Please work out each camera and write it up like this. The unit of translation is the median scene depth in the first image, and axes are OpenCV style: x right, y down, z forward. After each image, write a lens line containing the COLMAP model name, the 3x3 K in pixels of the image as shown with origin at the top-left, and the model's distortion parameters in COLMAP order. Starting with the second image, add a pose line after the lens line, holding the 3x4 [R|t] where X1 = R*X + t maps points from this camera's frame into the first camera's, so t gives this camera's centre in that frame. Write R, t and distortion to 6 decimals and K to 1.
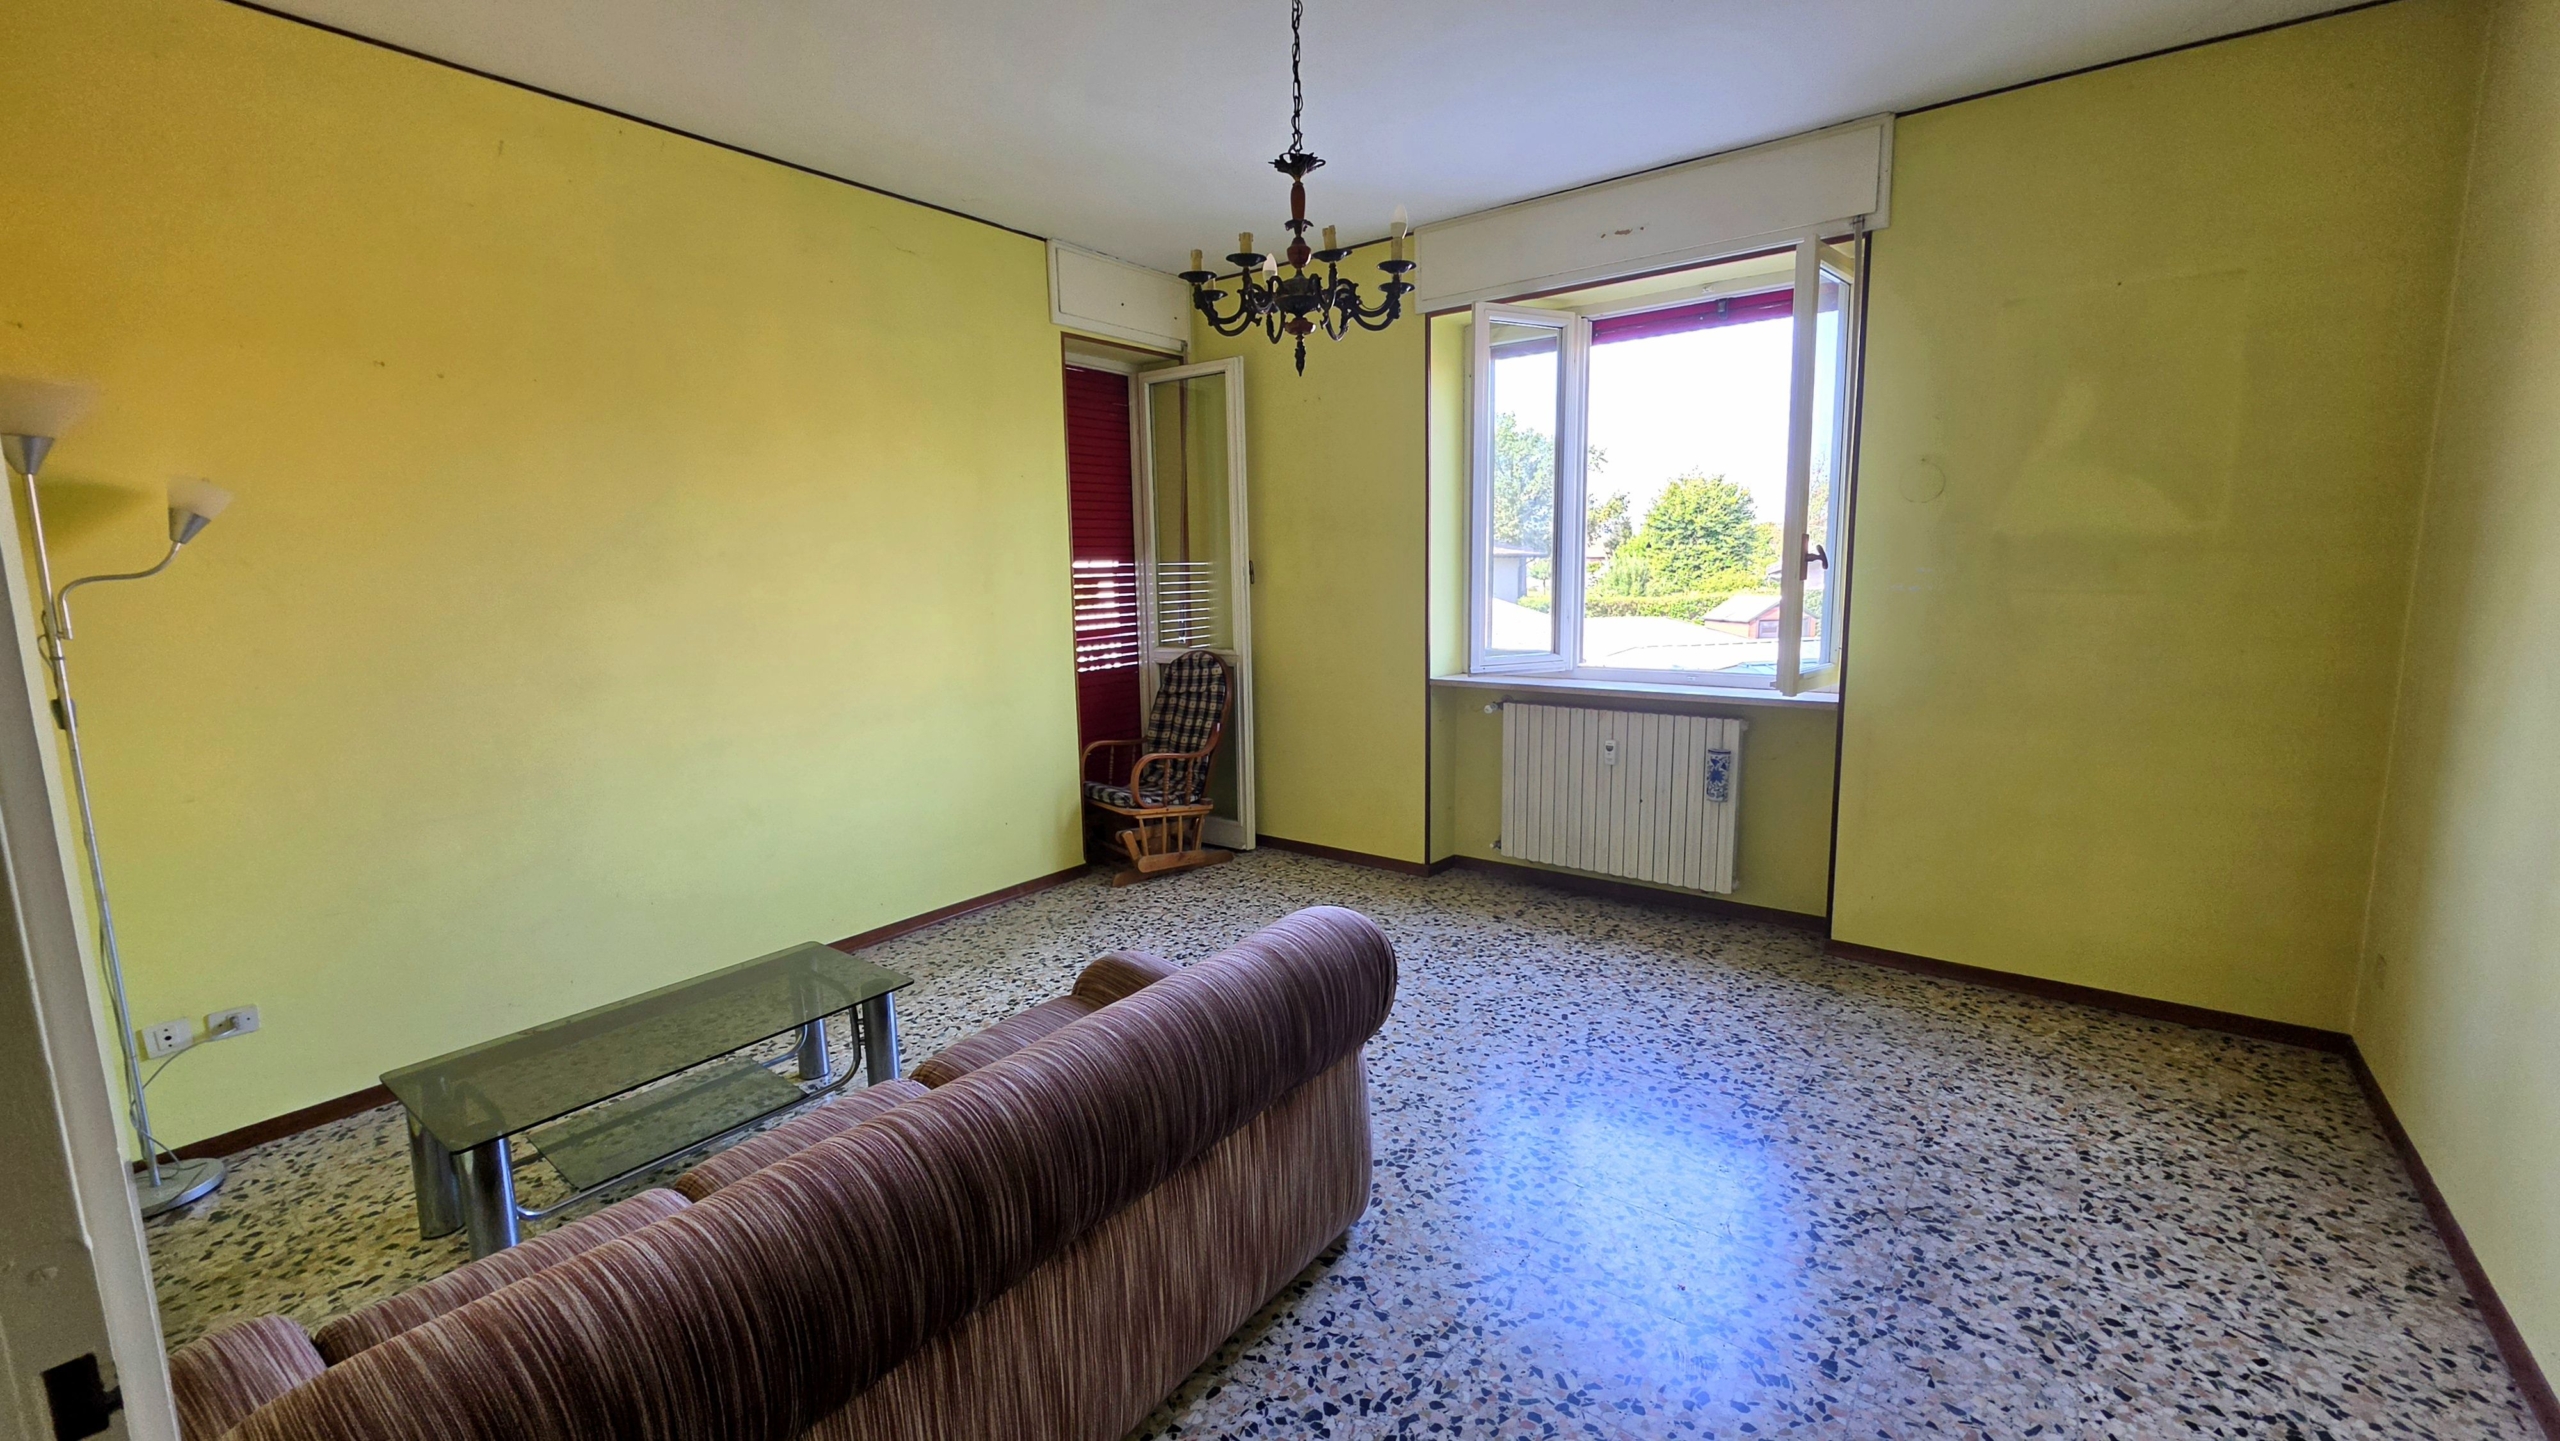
lens RADIAL K [[1028.0, 0, 1294.9], [0, 1028.0, 713.9], [0, 0, 1]] dist [-0.004866, 0.000459]
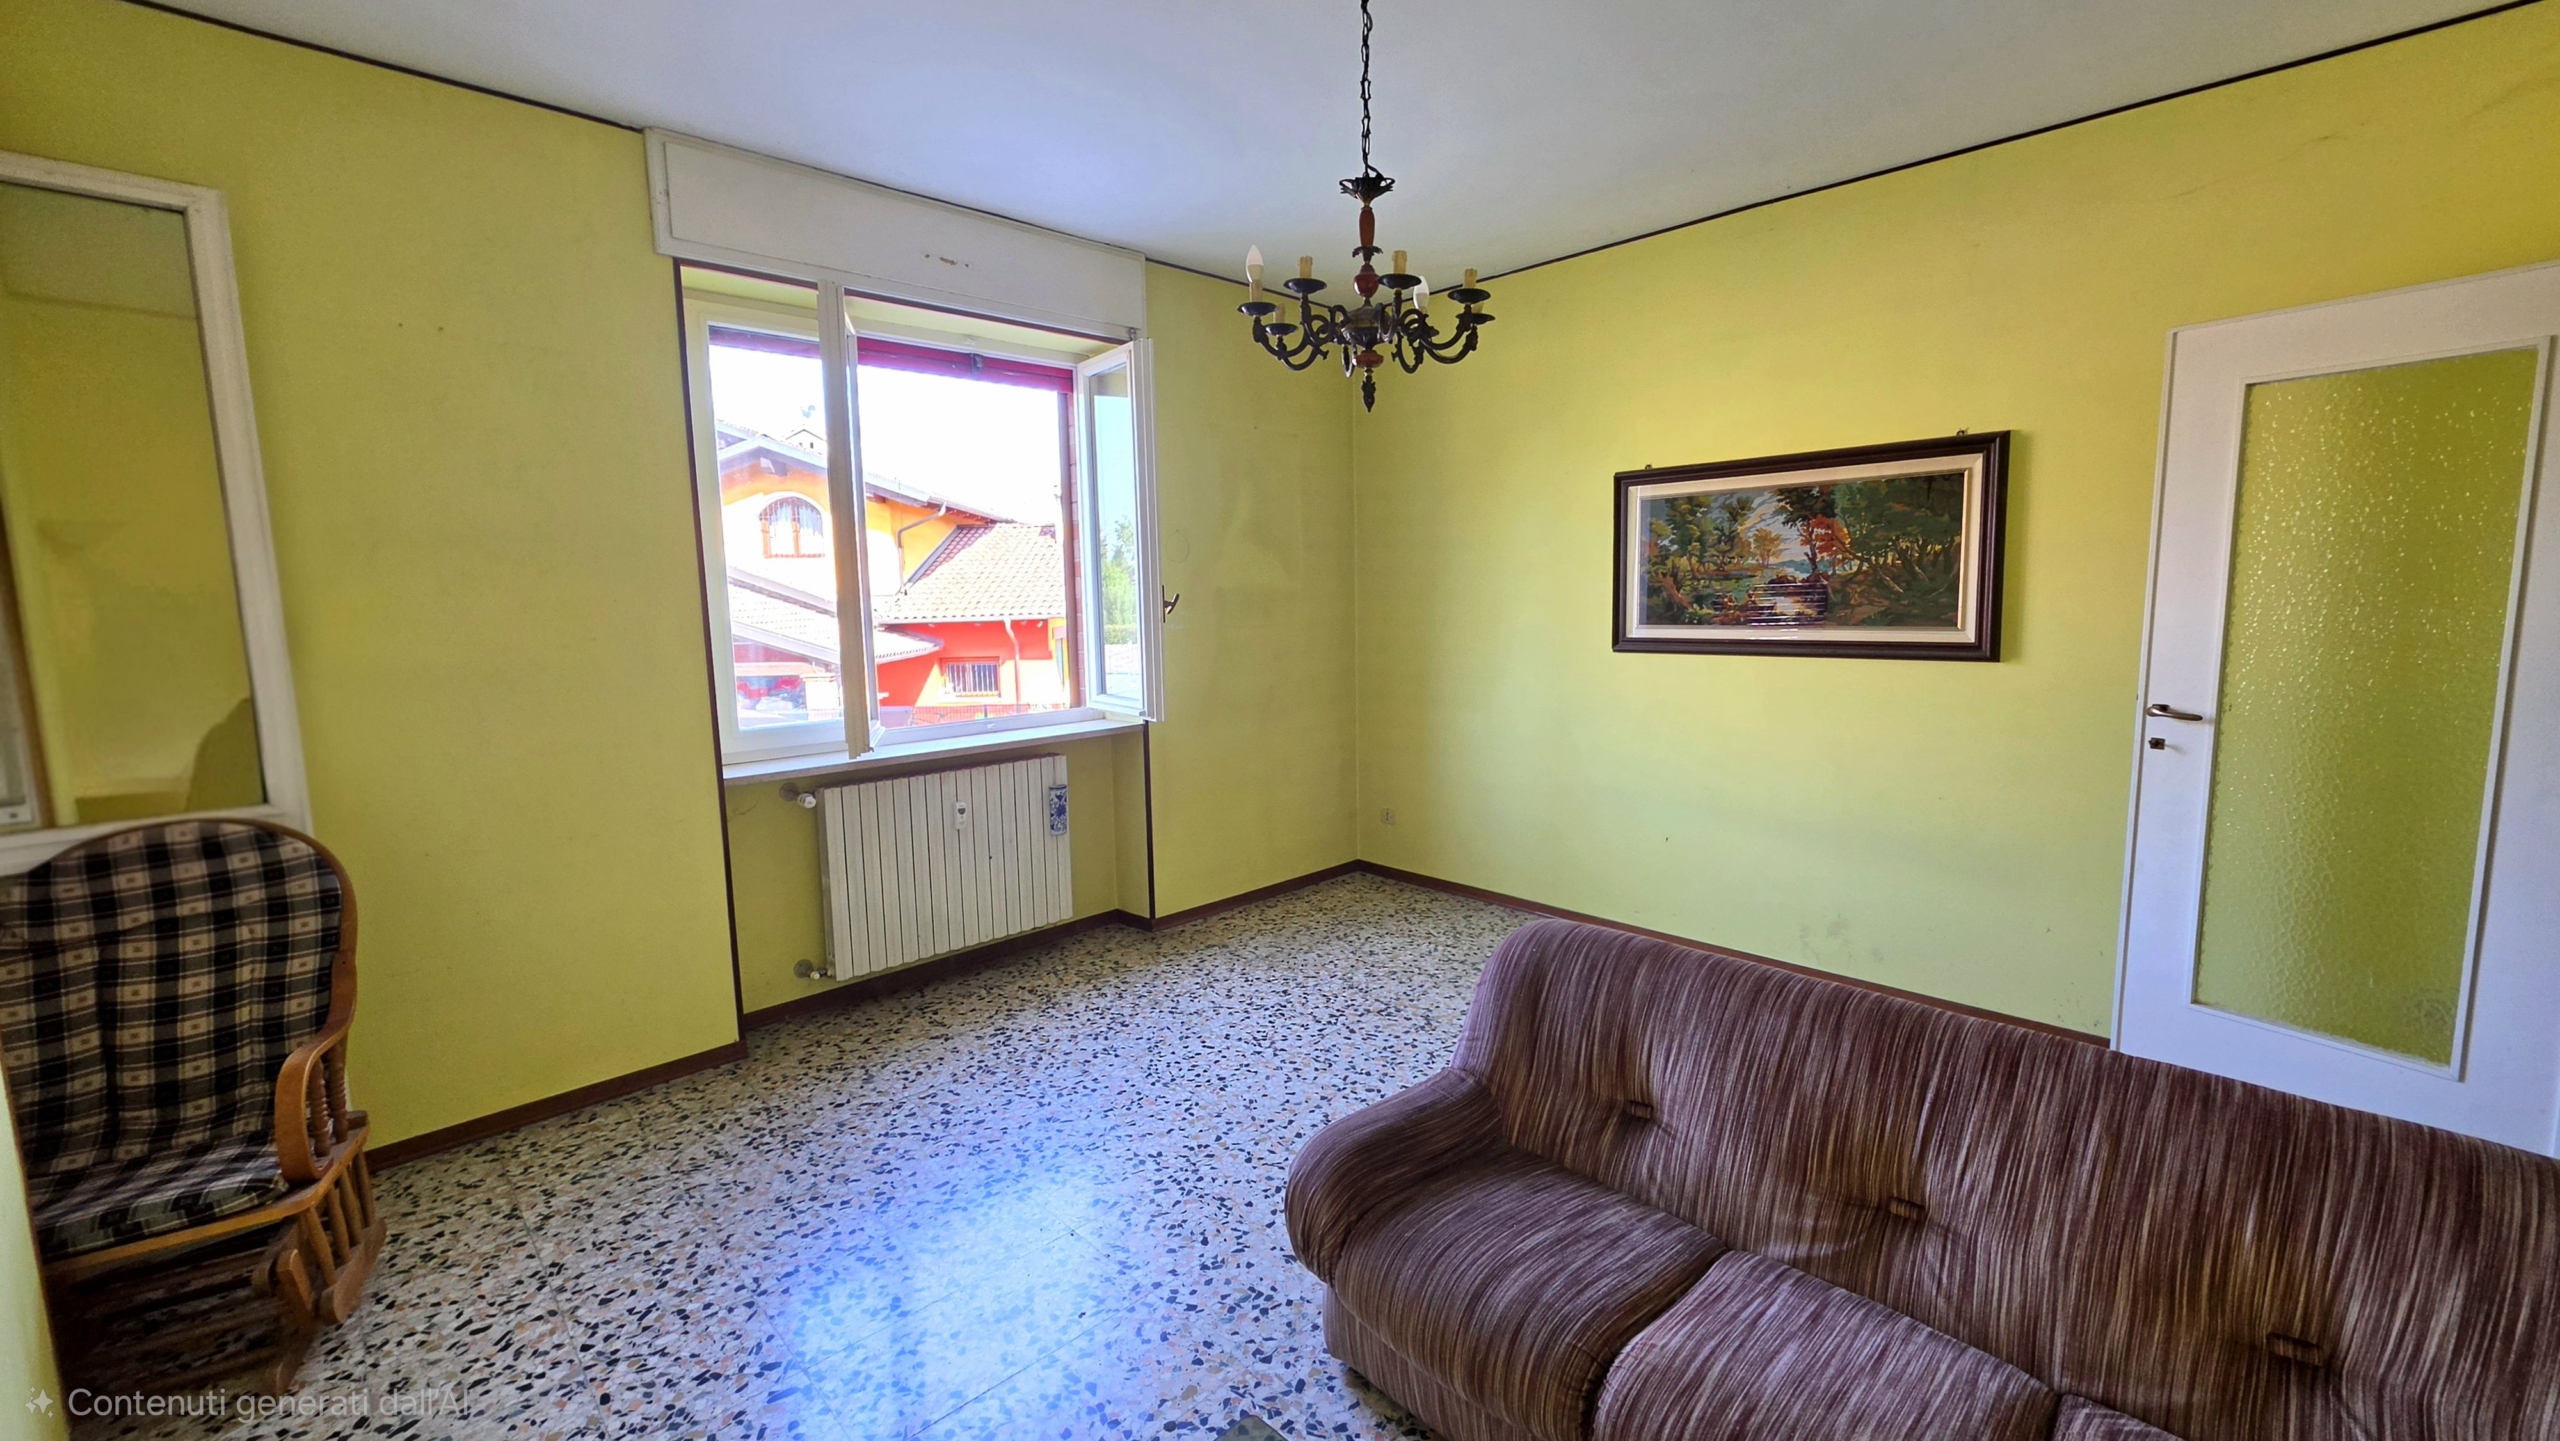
lens RADIAL K [[1028.0, 0, 1308.1], [0, 1028.0, 705.4], [0, 0, 1]] dist [-0.004866, 0.000459]
pose [[0.134049, -0.103404, 0.985565, -0.644460], [0.150775, 0.985091, 0.082847, -0.104383], [-0.979437, 0.137493, 0.147641, 0.636533]]
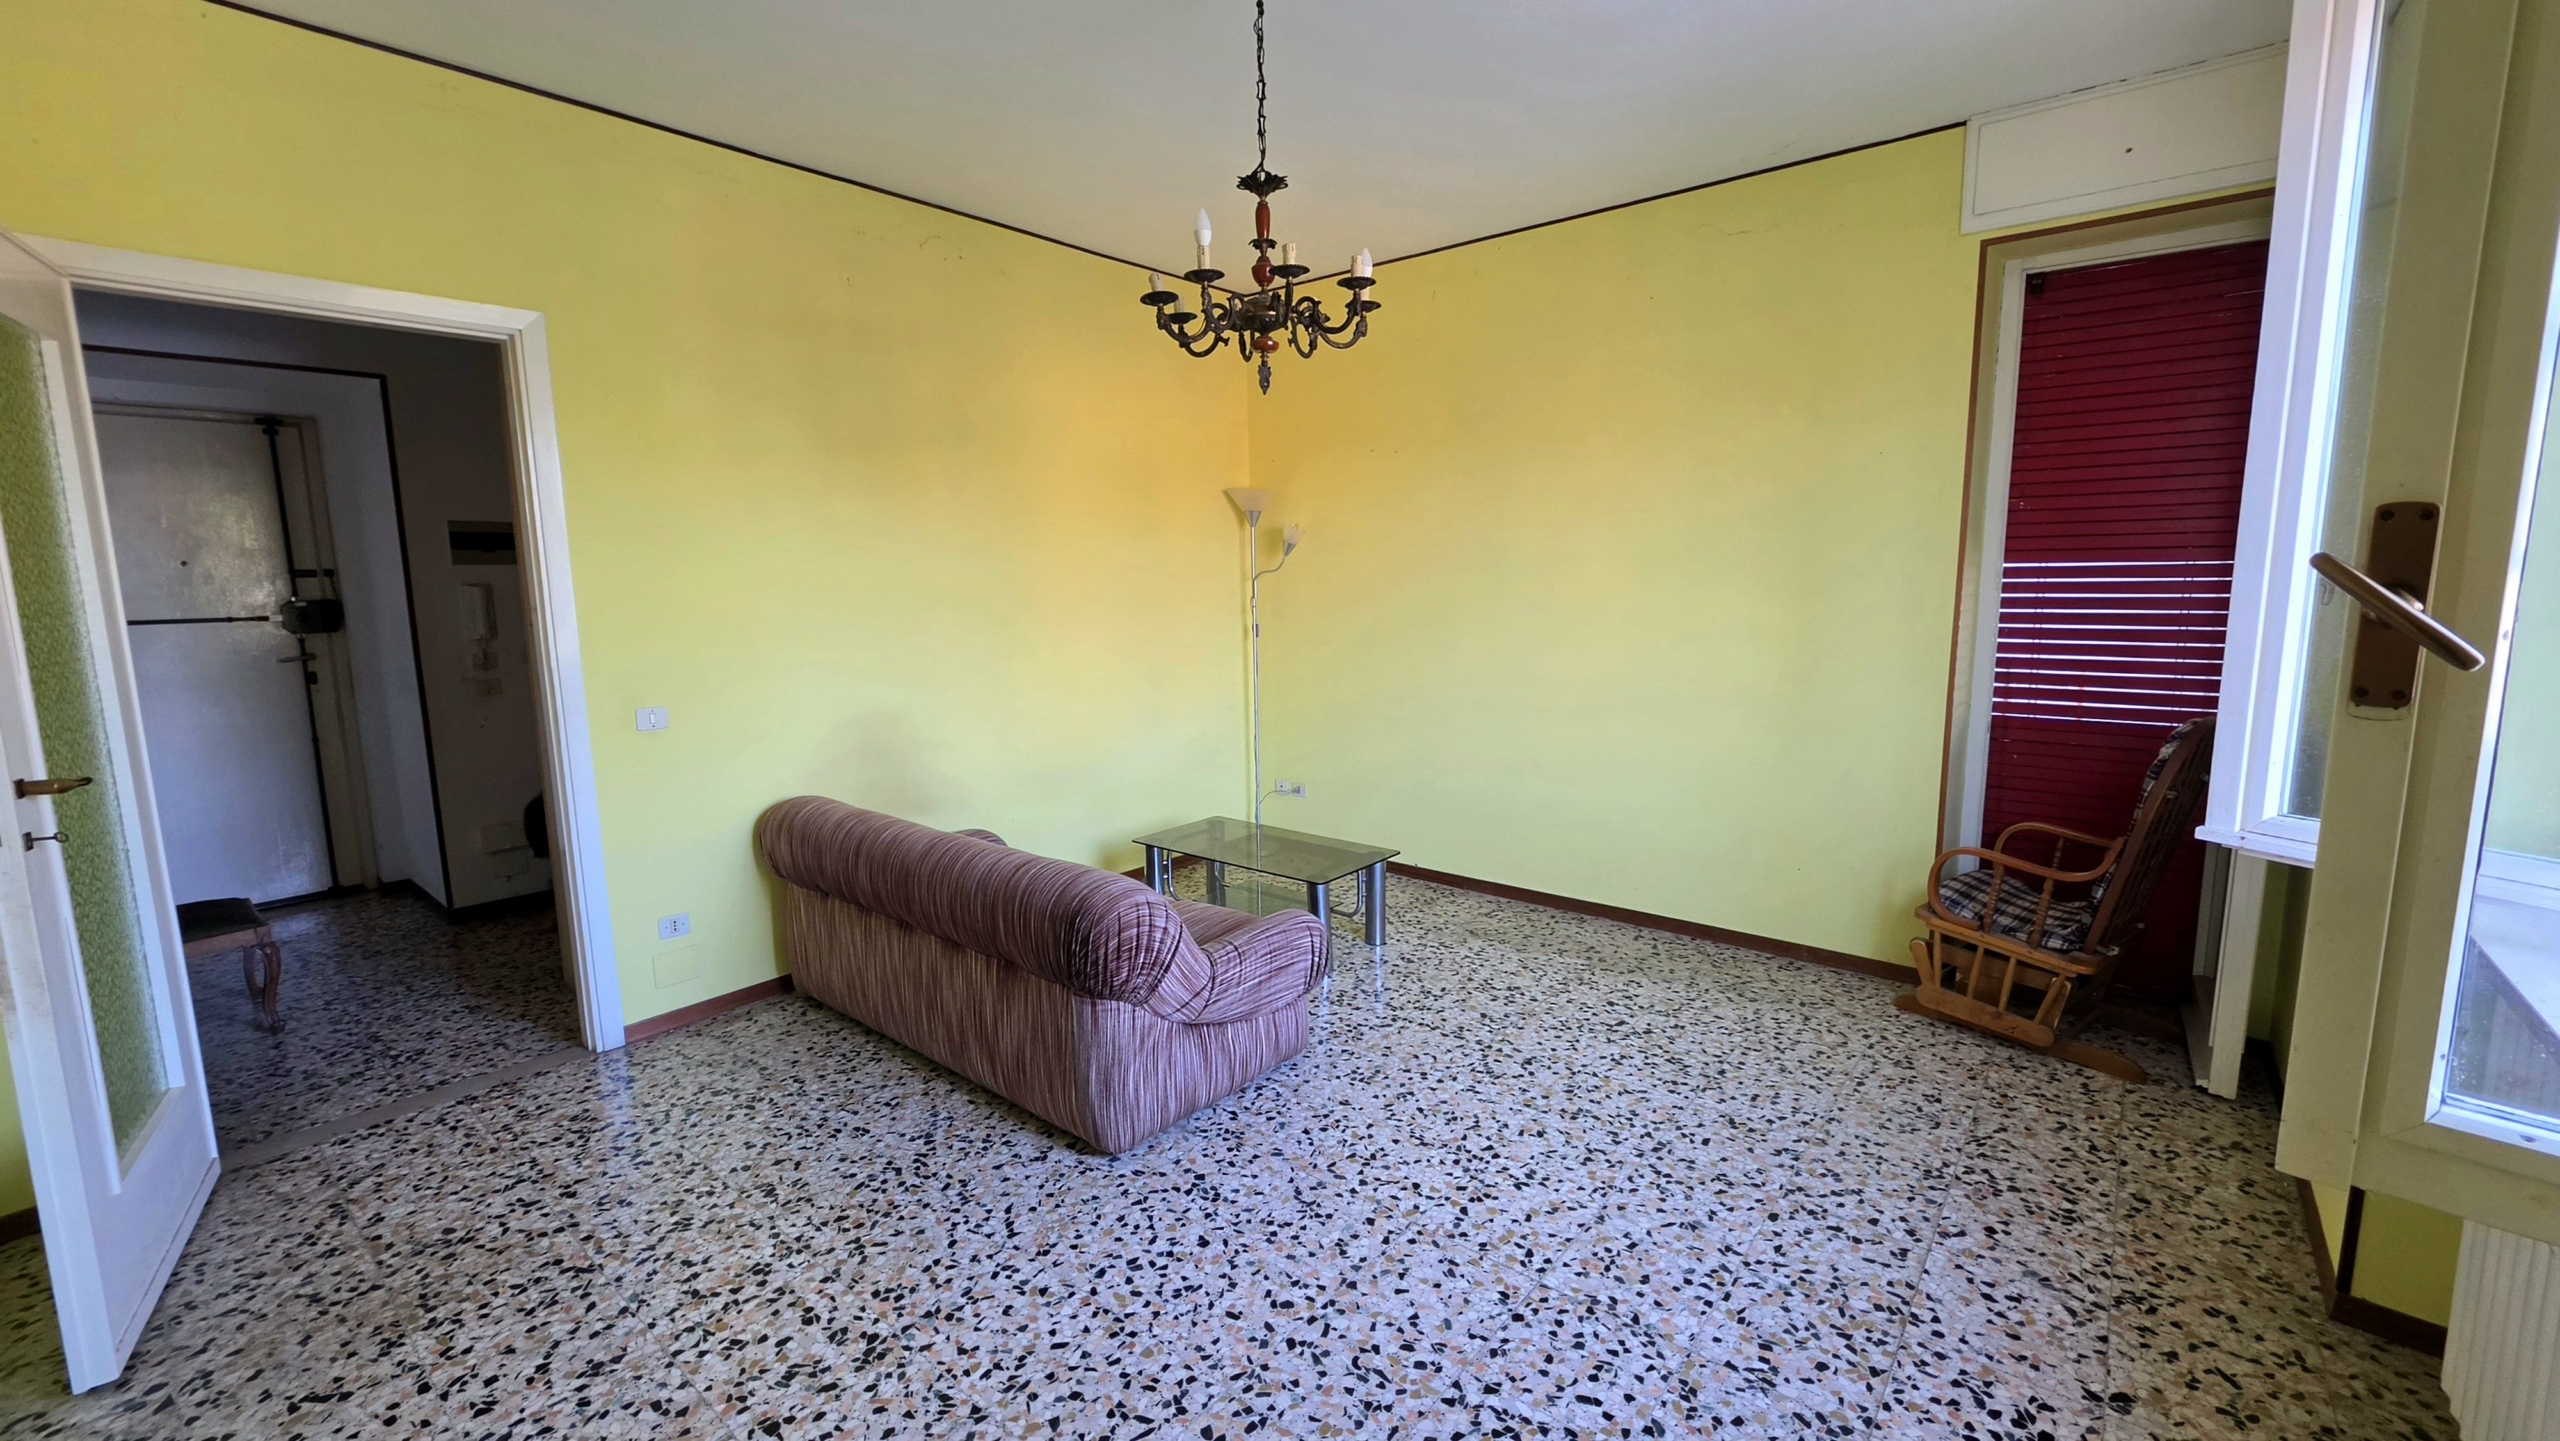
lens RADIAL K [[1028.0, 0, 1287.1], [0, 1028.0, 718.1], [0, 0, 1]] dist [-0.004866, 0.000459]
pose [[-0.050876, 0.160359, -0.985747, 0.691110], [-0.129060, 0.977693, 0.165710, -0.126145], [0.990331, 0.135651, -0.029045, 0.729293]]
